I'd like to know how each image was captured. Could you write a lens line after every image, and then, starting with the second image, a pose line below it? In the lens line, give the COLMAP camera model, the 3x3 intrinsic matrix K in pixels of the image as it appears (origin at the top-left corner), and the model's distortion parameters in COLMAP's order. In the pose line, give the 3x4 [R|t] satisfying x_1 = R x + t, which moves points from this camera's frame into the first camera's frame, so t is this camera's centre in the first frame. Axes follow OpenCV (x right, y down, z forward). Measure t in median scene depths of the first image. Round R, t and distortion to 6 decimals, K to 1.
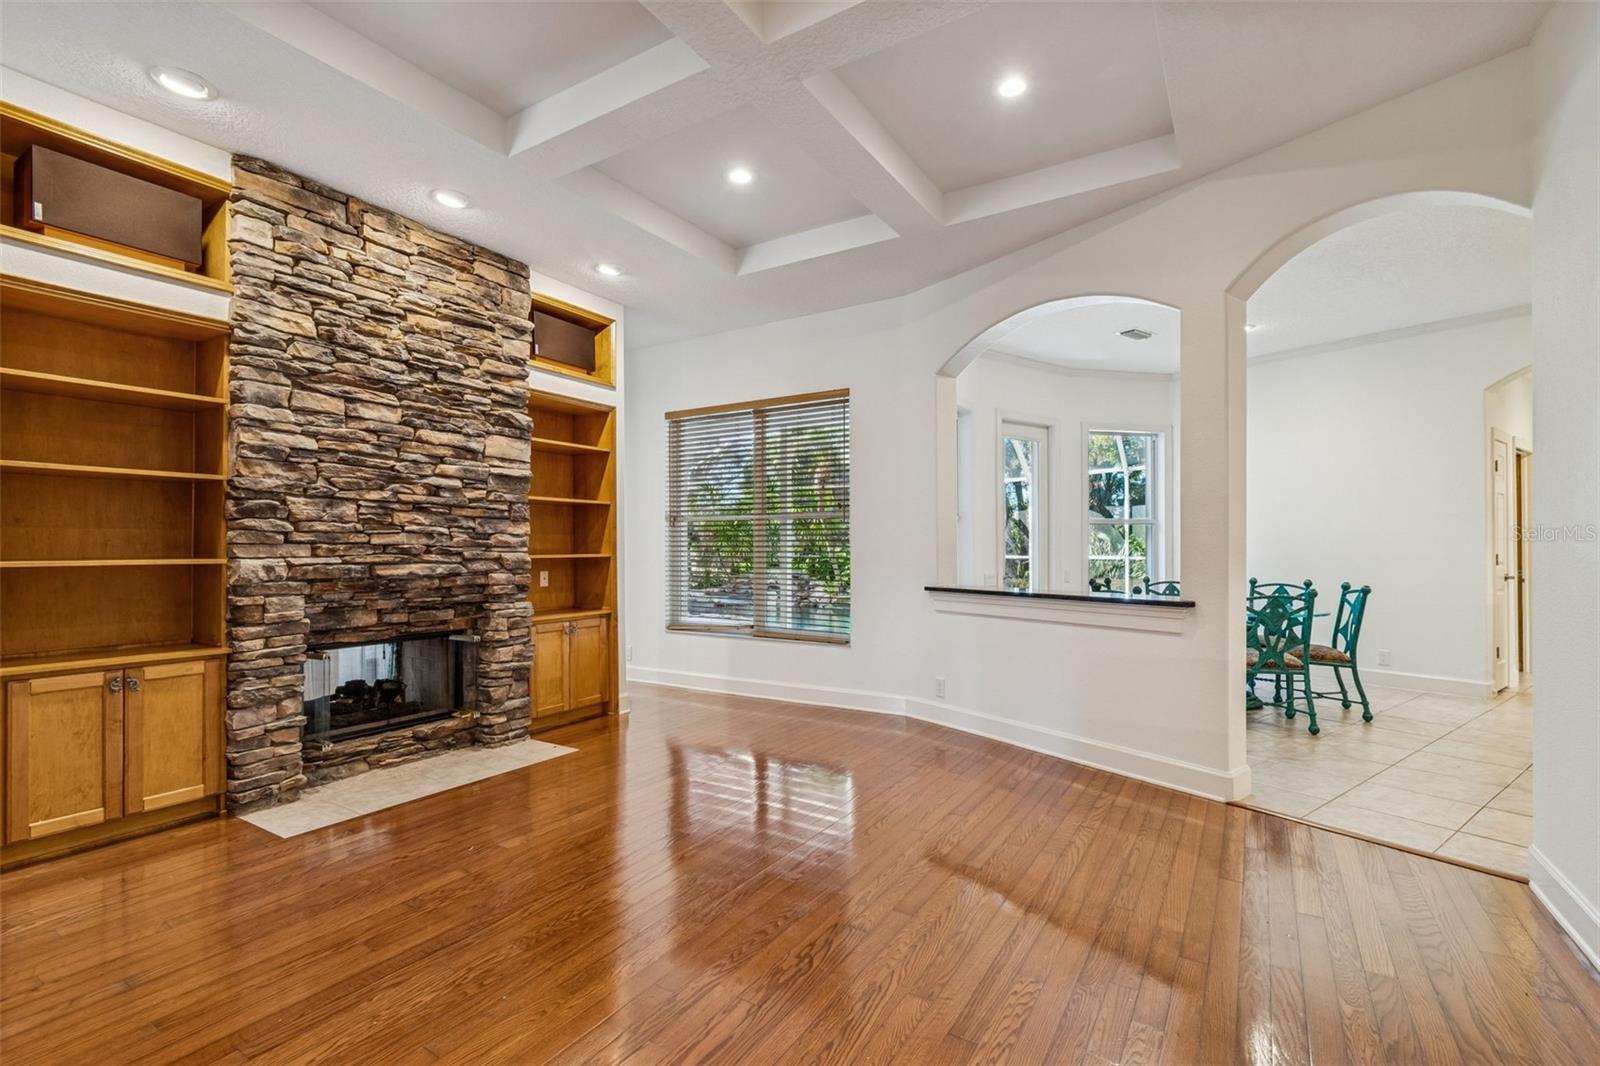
lens RADIAL K [[715.7, 0, 822.0], [0, 715.7, 546.6], [0, 0, 1]] dist [0.001328, 0.000142]
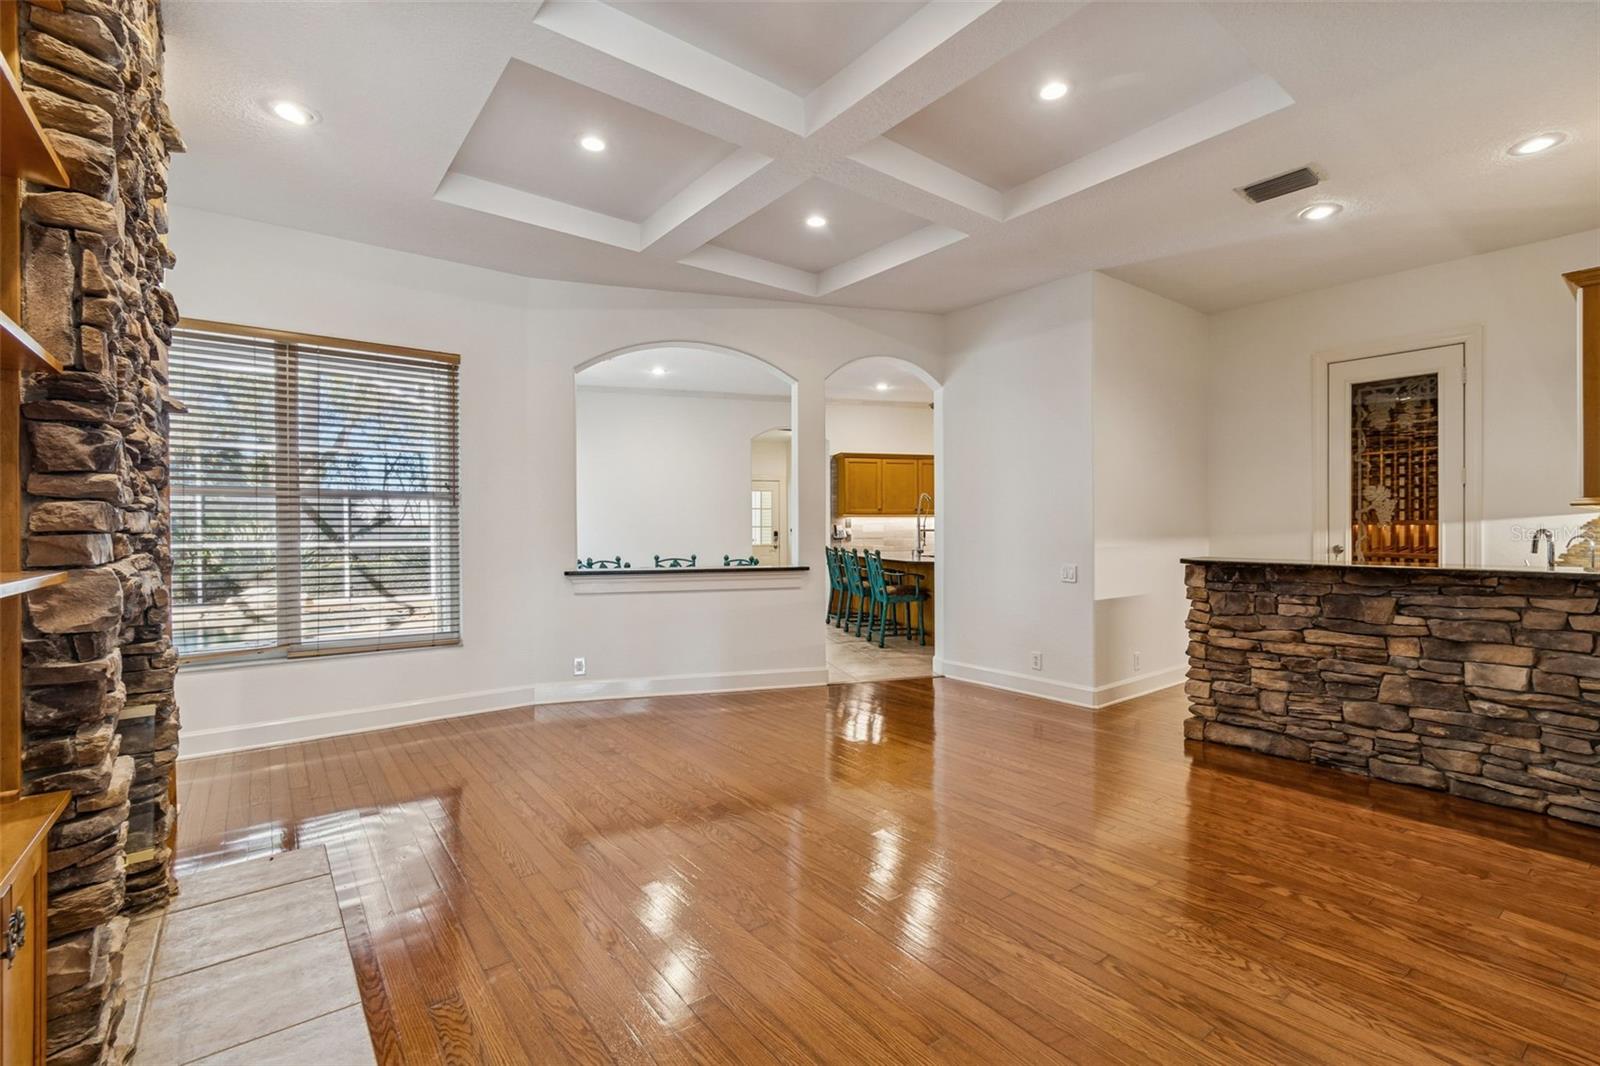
lens RADIAL K [[709.9, 0, 795.6], [0, 709.9, 539.5], [0, 0, 1]] dist [-0.000919, 0.000007]
pose [[0.364419, -0.010195, 0.931179, -0.730105], [0.003633, 0.999948, 0.009526, 0.000842], [-0.931228, -0.000088, 0.364437, 0.339140]]
